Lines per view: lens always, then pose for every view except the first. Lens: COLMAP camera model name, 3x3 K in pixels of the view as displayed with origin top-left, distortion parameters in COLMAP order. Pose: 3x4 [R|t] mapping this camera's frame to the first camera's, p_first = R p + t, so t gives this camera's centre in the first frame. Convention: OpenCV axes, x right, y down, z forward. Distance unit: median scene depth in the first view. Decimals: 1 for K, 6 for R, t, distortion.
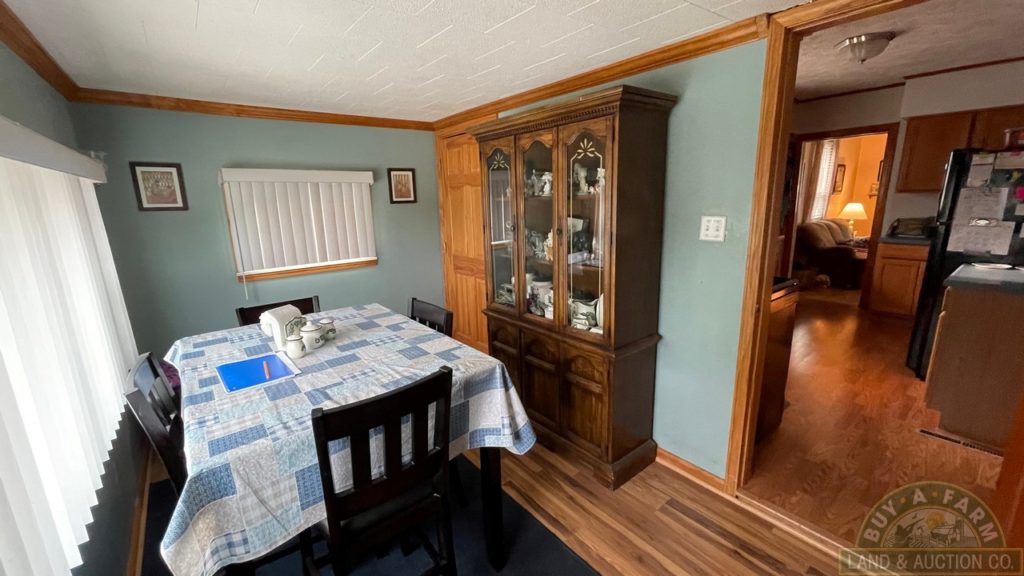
lens RADIAL K [[415.7, 0, 511.6], [0, 415.7, 289.8], [0, 0, 1]] dist [-0.004038, -0.000197]
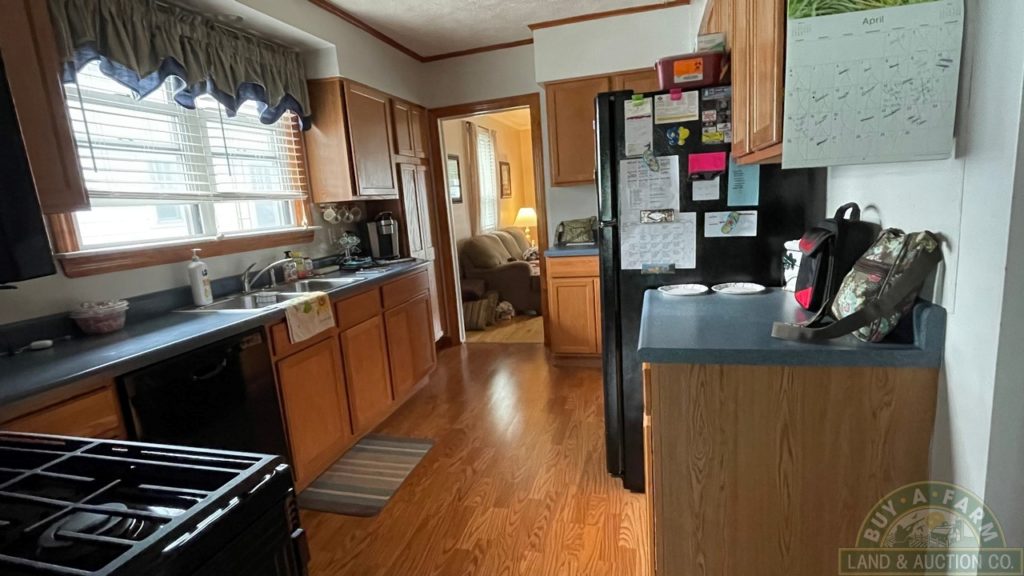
lens RADIAL K [[508.7, 0, 512.5], [0, 508.7, 290.3], [0, 0, 1]] dist [0.004751, 0.000092]
pose [[0.808793, -0.135775, 0.572205, 0.321337], [0.178953, 0.983664, -0.019536, -0.048783], [-0.560205, 0.118198, 0.819878, 0.313573]]
